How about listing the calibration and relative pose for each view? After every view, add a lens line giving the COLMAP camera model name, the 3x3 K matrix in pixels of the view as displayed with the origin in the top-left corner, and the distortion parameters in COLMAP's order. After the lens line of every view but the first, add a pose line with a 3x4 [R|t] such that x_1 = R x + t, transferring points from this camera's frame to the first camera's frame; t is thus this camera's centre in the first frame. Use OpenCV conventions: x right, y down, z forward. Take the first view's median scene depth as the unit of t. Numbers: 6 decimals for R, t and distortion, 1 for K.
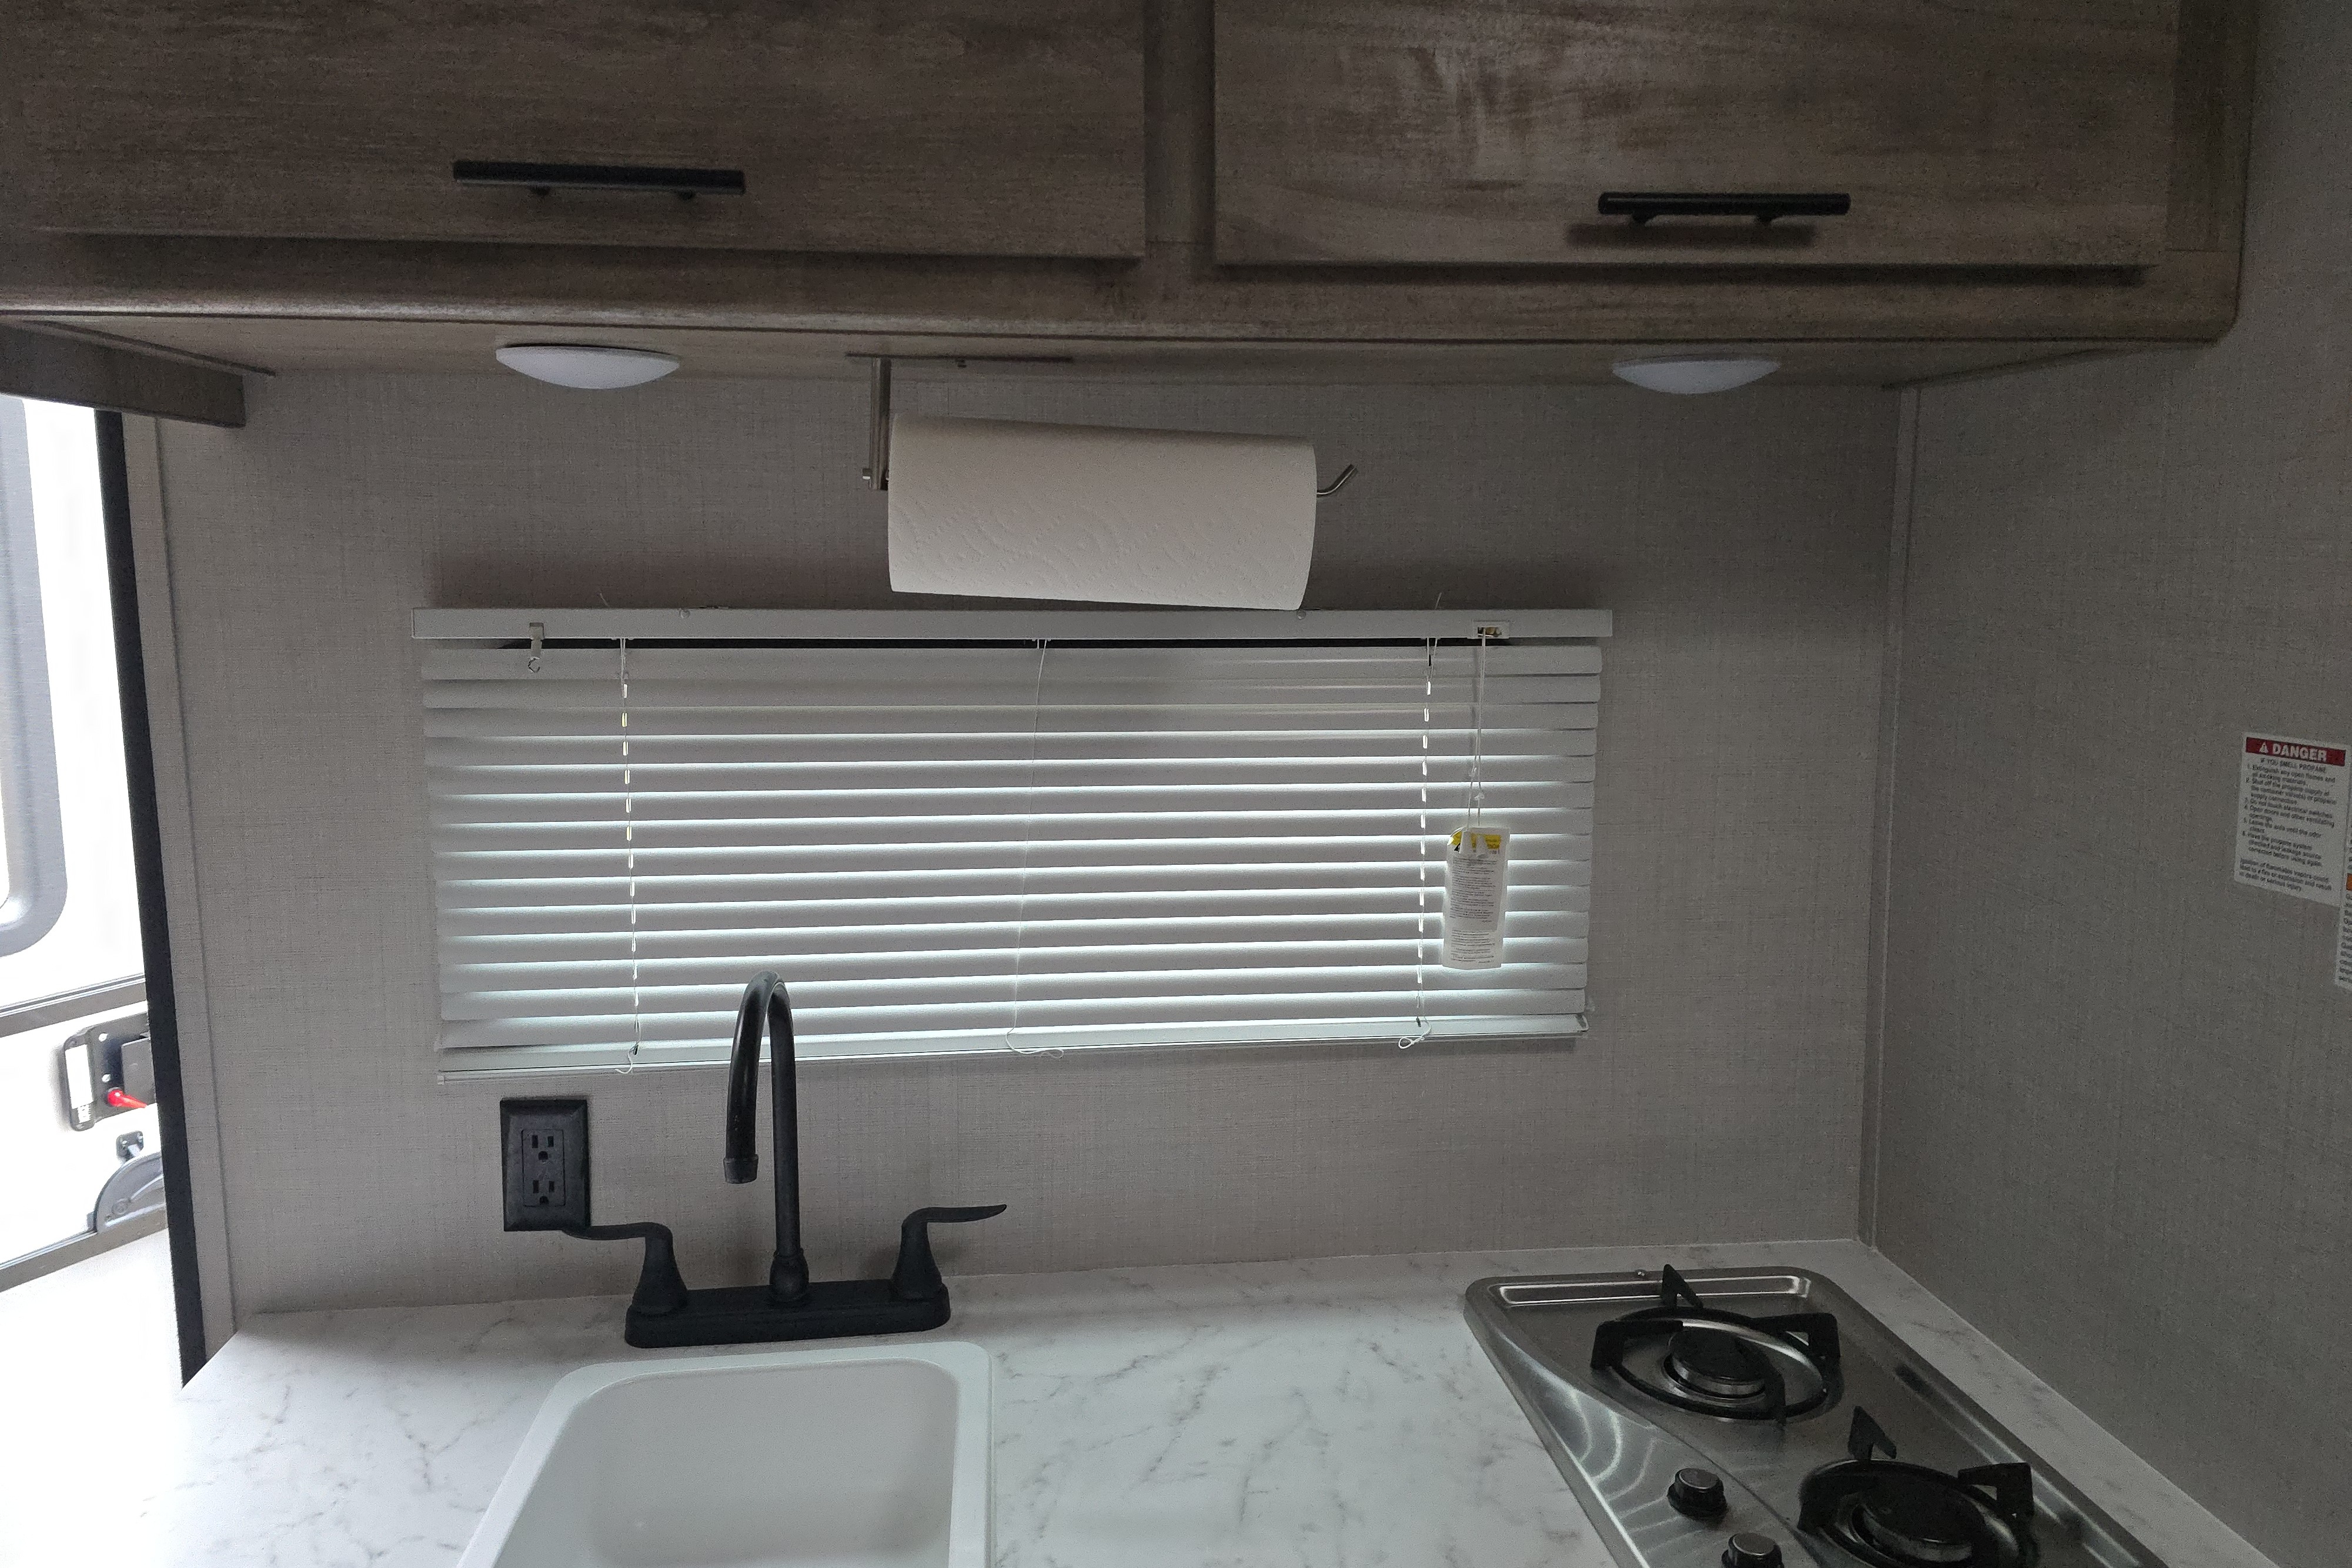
lens RADIAL K [[1571.7, 0, 1170.4], [0, 1571.7, 757.2], [0, 0, 1]] dist [0.078915, -0.076684]
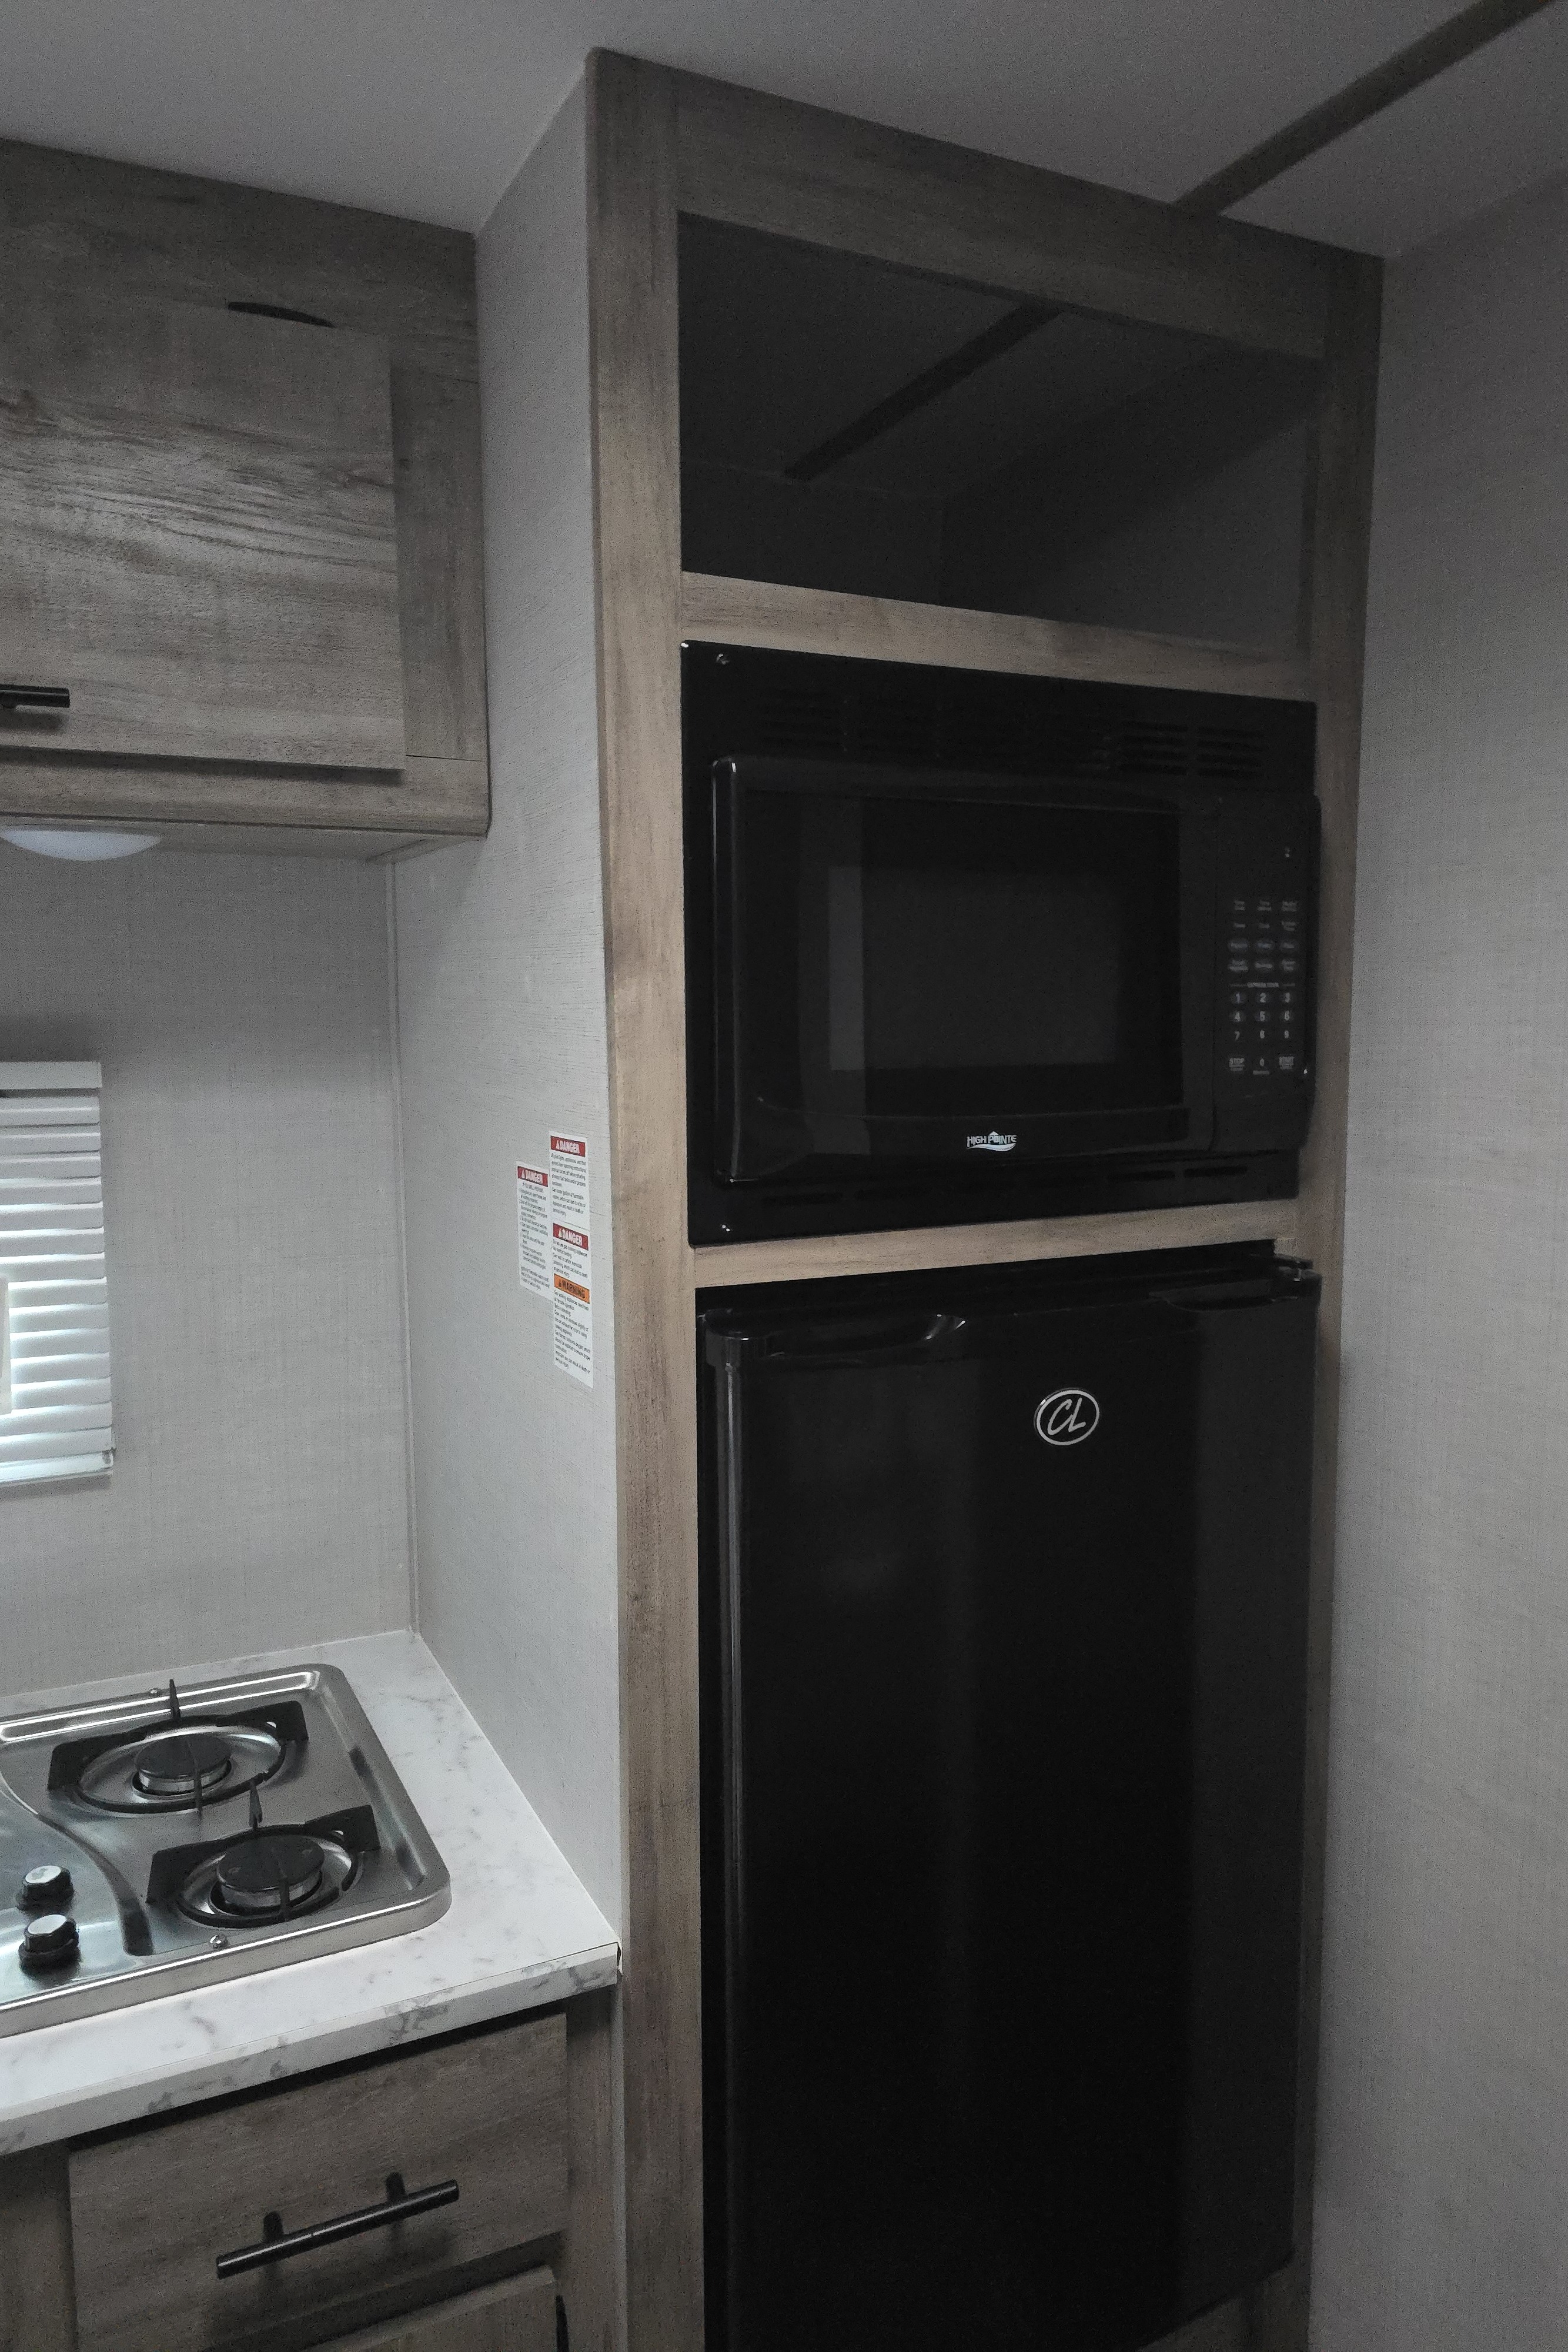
lens RADIAL K [[1571.7, 0, 784.0], [0, 1571.7, 1176.0], [0, 0, 1]] dist [0.078915, -0.076684]
pose [[0.942555, -0.039093, 0.331756, 0.386059], [0.044146, 0.998995, -0.007706, 0.011394], [-0.331121, 0.021909, 0.943334, -0.151900]]
